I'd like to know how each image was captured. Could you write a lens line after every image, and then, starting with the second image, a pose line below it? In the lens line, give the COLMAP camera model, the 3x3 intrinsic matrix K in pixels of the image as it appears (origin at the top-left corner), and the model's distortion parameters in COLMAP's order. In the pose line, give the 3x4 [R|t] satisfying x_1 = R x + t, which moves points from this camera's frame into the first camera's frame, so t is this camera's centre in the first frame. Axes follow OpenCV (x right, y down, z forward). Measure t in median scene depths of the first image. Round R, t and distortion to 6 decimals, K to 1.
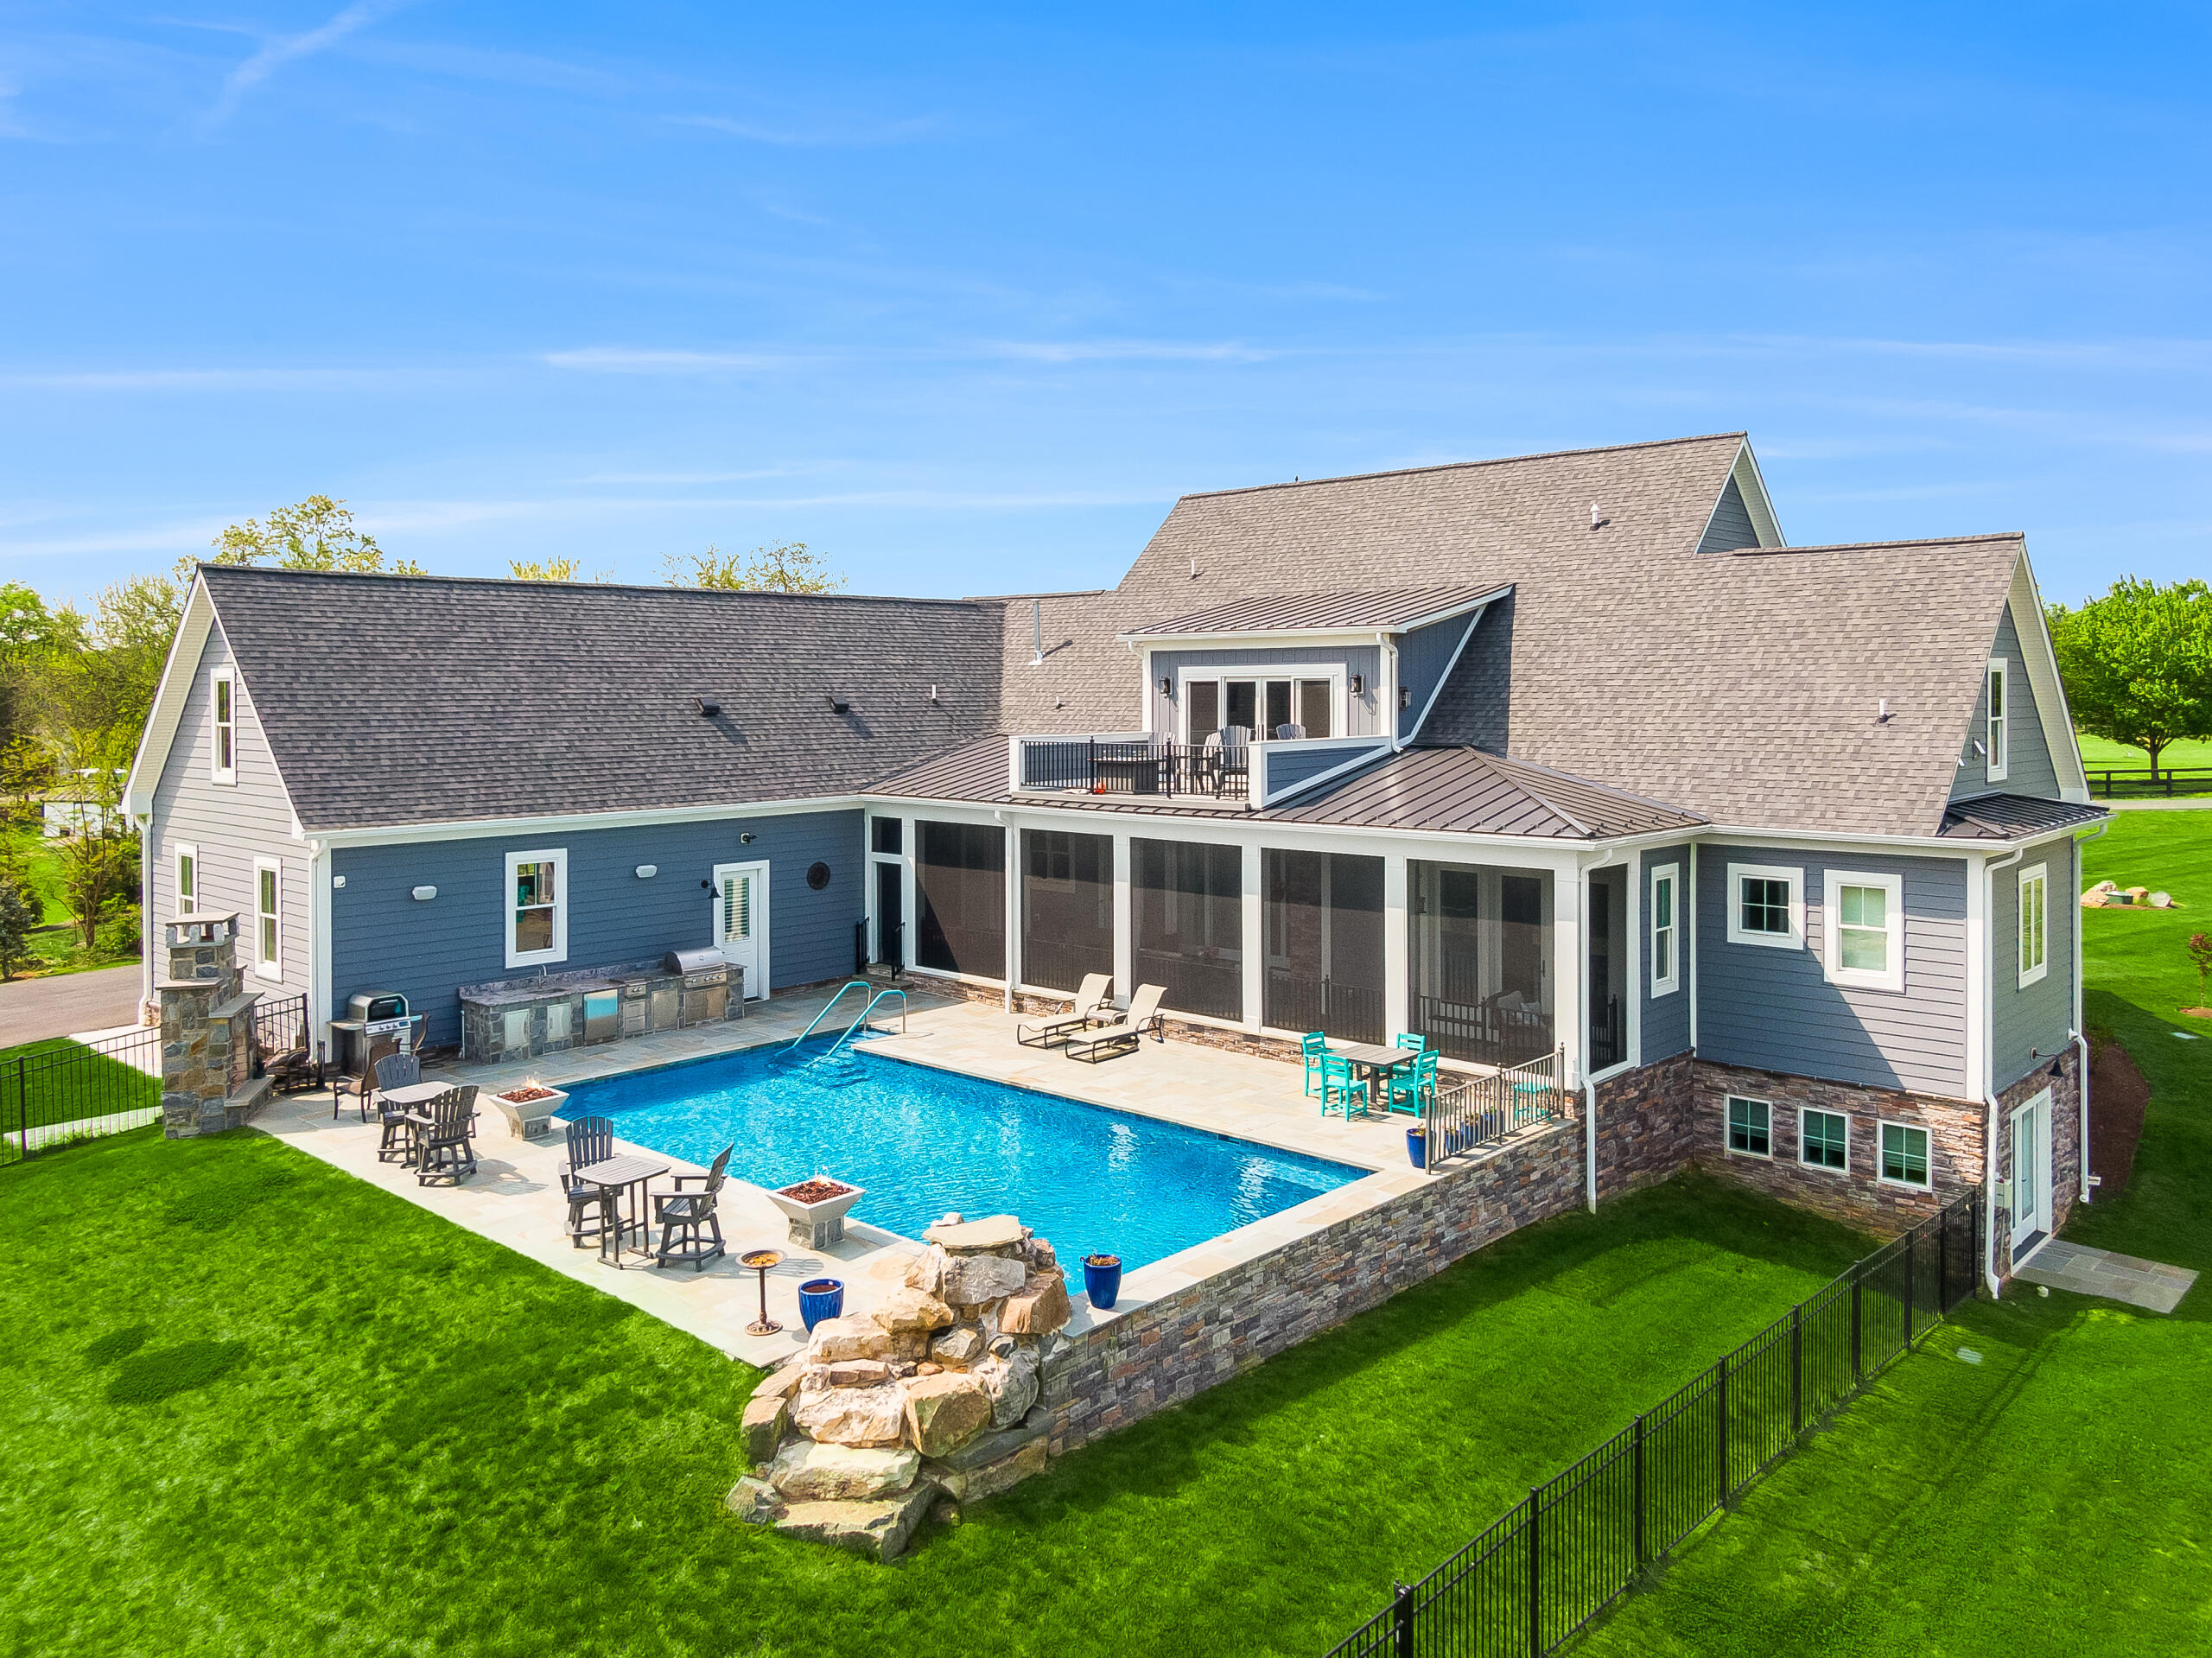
lens RADIAL K [[1629.7, 0, 1115.4], [0, 1629.7, 705.6], [0, 0, 1]] dist [0.053819, -0.068518]
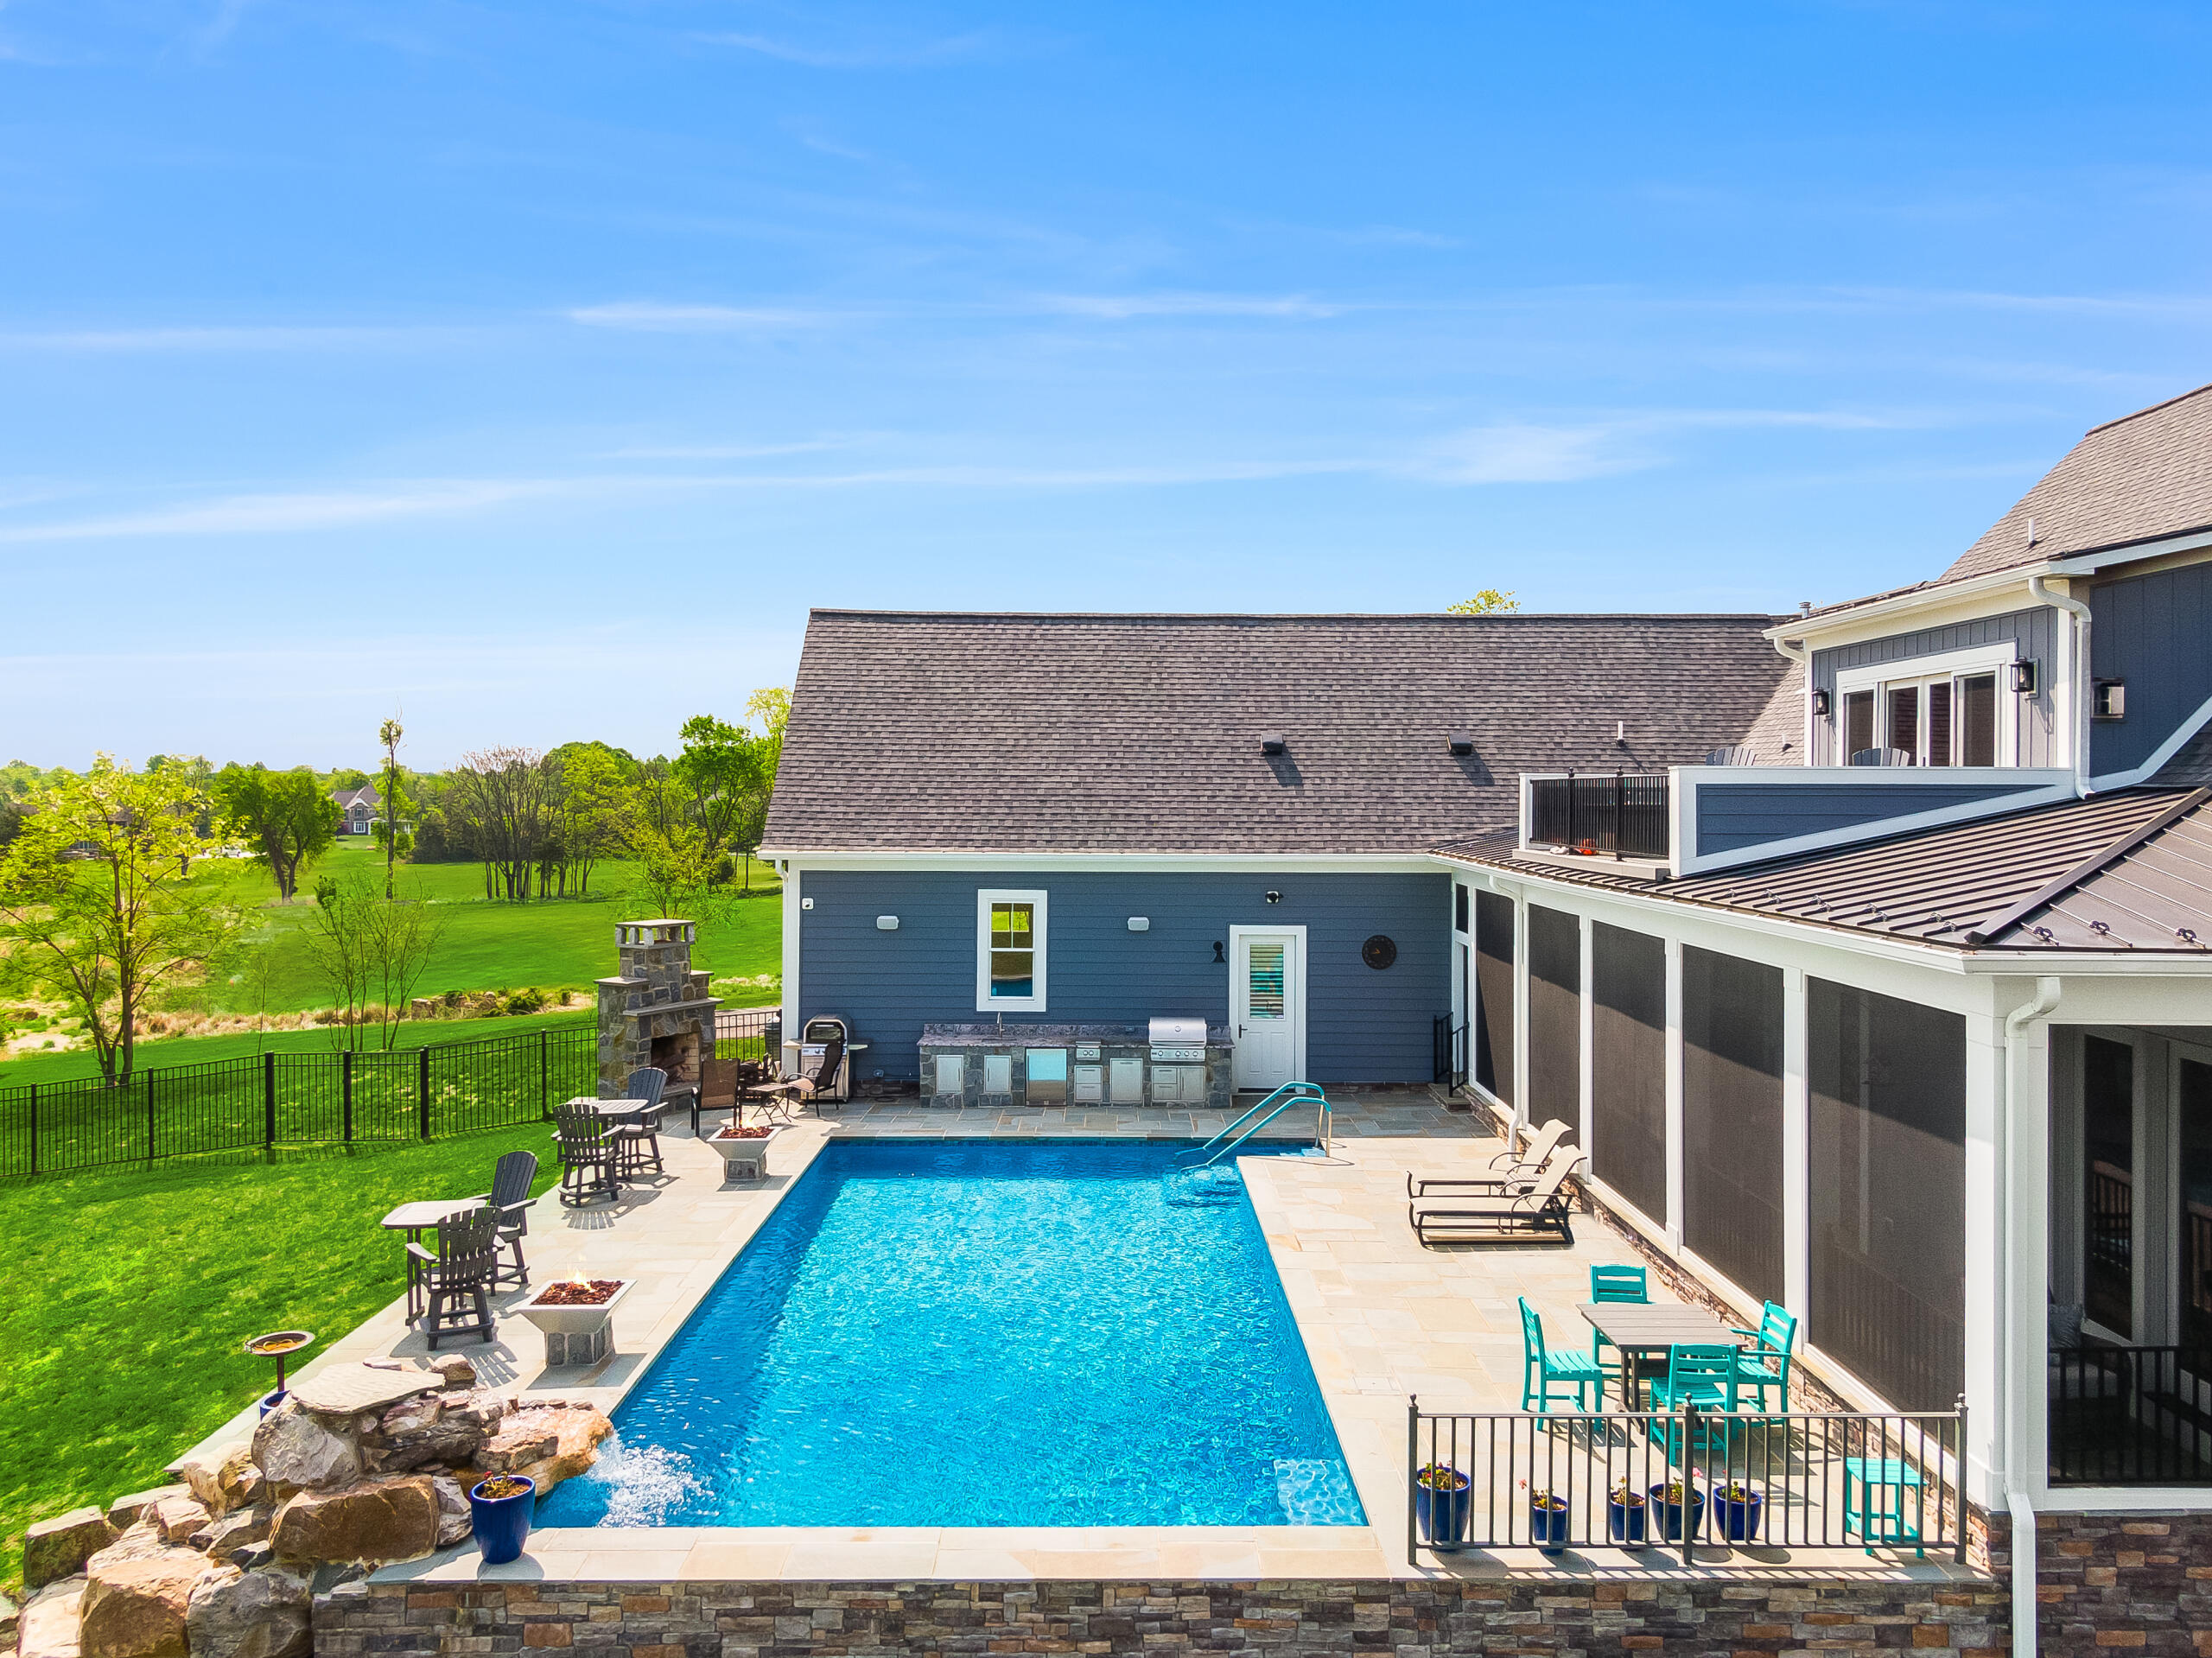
lens RADIAL K [[1596.2, 0, 1110.3], [0, 1596.2, 795.7], [0, 0, 1]] dist [0.003015, -0.000511]
pose [[0.684074, 0.011276, -0.729325, 0.391458], [-0.017680, 0.999843, -0.001125, 0.039363], [0.729198, 0.013664, 0.684166, 0.471475]]
